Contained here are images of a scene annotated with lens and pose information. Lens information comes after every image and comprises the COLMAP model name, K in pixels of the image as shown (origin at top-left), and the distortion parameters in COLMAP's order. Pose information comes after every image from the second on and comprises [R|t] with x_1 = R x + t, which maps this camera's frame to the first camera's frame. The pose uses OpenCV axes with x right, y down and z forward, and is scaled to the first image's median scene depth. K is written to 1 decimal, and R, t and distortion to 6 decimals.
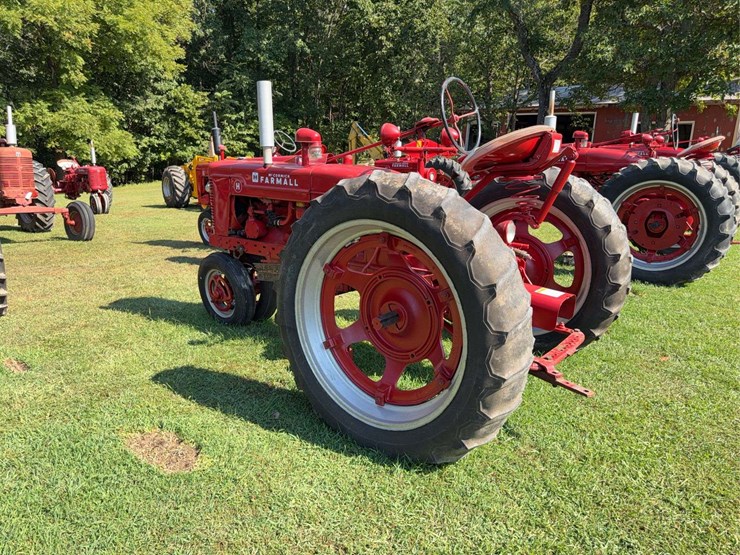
lens RADIAL K [[531.9, 0, 366.3], [0, 531.9, 277.5], [0, 0, 1]] dist [0.032470, -0.038612]
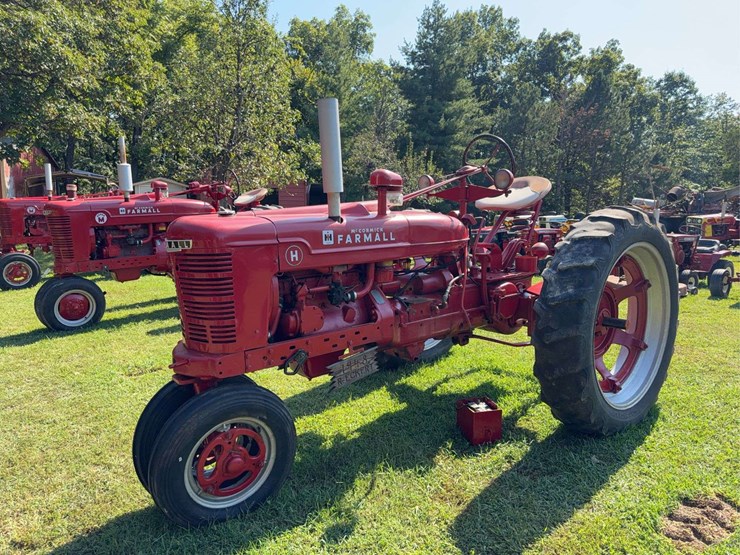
lens RADIAL K [[531.9, 0, 366.3], [0, 531.9, 277.5], [0, 0, 1]] dist [0.032470, -0.038612]
pose [[0.193940, -0.150528, 0.969396, -0.894350], [0.247557, 0.963687, 0.100114, -0.203728], [-0.949264, 0.220564, 0.224162, 0.856880]]
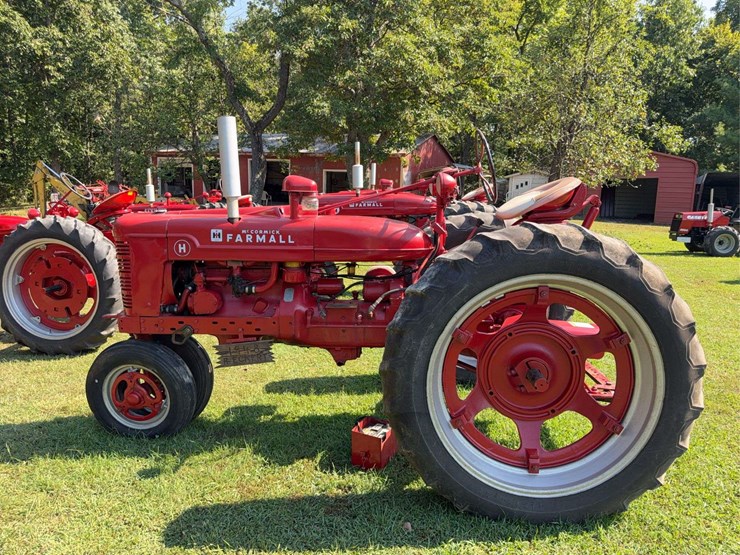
lens RADIAL K [[539.6, 0, 373.1], [0, 539.6, 271.0], [0, 0, 1]] dist [0.048351, -0.083267]
pose [[0.818591, -0.087006, 0.567749, -0.497531], [0.139085, 0.989069, -0.048962, -0.069467], [-0.557283, 0.119045, 0.821745, 0.242290]]
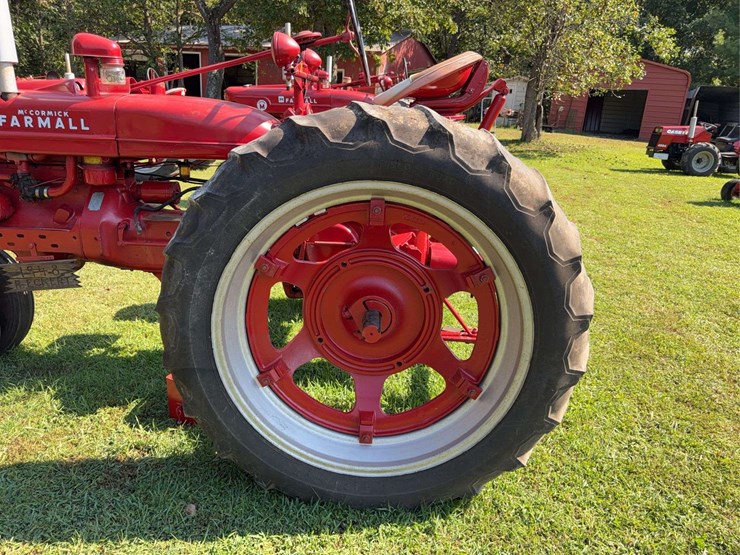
lens RADIAL K [[535.8, 0, 374.2], [0, 535.8, 275.6], [0, 0, 1]] dist [0.040653, -0.054816]
pose [[0.807592, -0.161330, 0.567246, -0.237206], [0.109580, 0.986155, 0.124462, -0.048031], [-0.579472, -0.038356, 0.814089, 0.296854]]
